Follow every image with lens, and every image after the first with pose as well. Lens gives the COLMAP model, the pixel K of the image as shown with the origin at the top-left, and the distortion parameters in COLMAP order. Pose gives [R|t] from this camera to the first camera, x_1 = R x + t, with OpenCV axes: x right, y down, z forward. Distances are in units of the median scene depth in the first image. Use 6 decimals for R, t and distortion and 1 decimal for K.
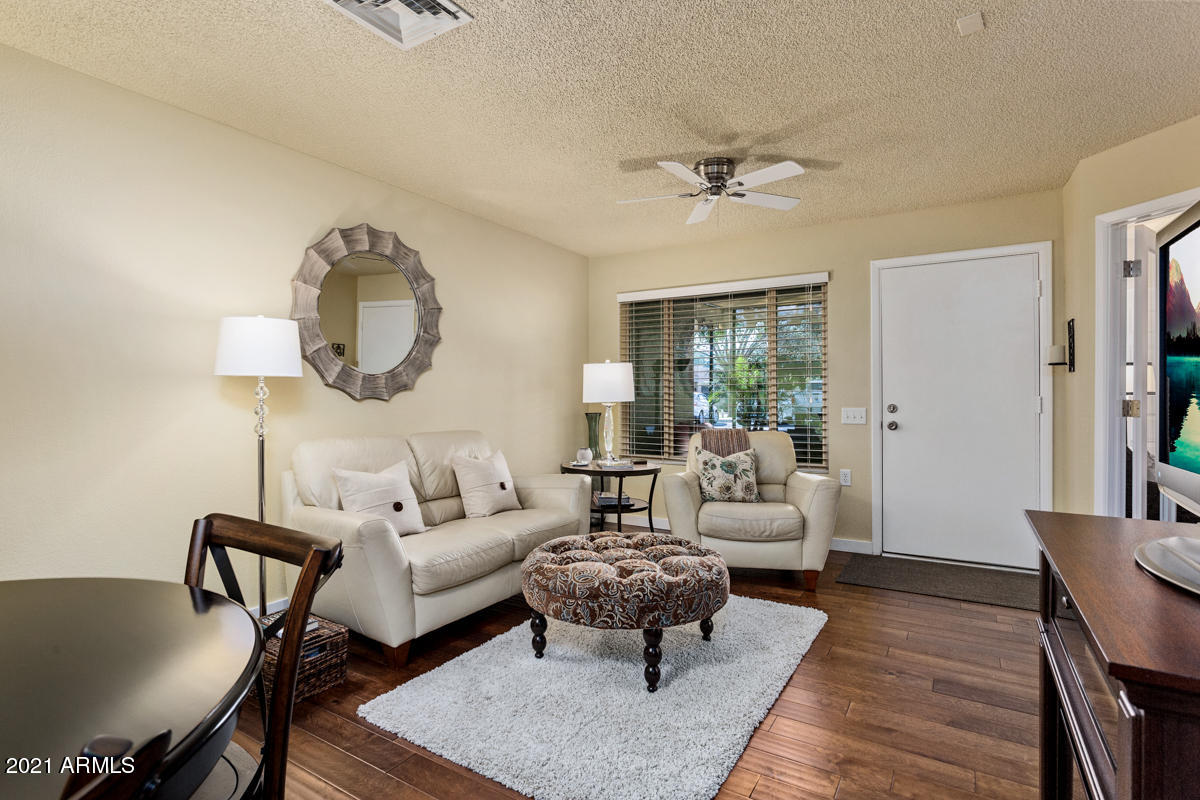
lens RADIAL K [[598.9, 0, 600.5], [0, 598.9, 393.8], [0, 0, 1]] dist [-0.001552, 0.002888]
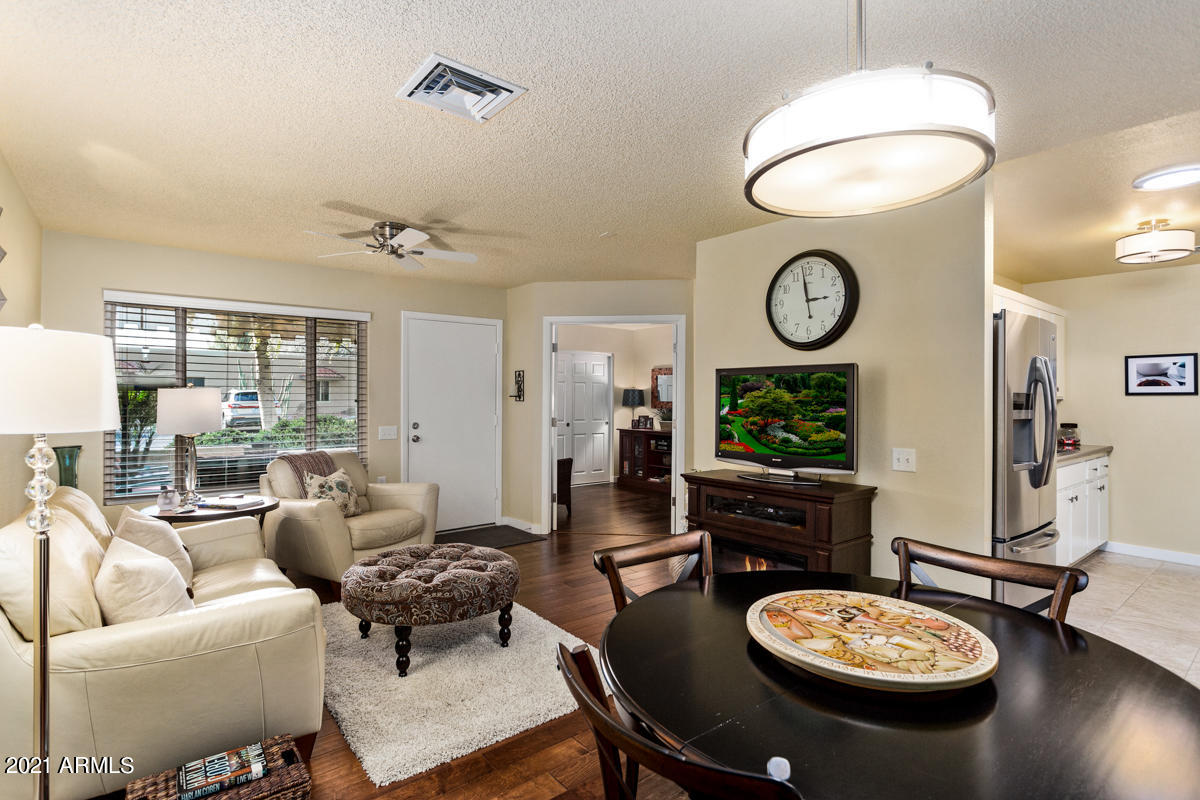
lens RADIAL K [[598.9, 0, 593.1], [0, 598.9, 391.0], [0, 0, 1]] dist [-0.001552, 0.002888]
pose [[0.326508, 0.009053, 0.945151, -0.789548], [-0.005012, 0.999957, -0.007847, -0.054236], [-0.945181, -0.002175, 0.326539, 0.248888]]
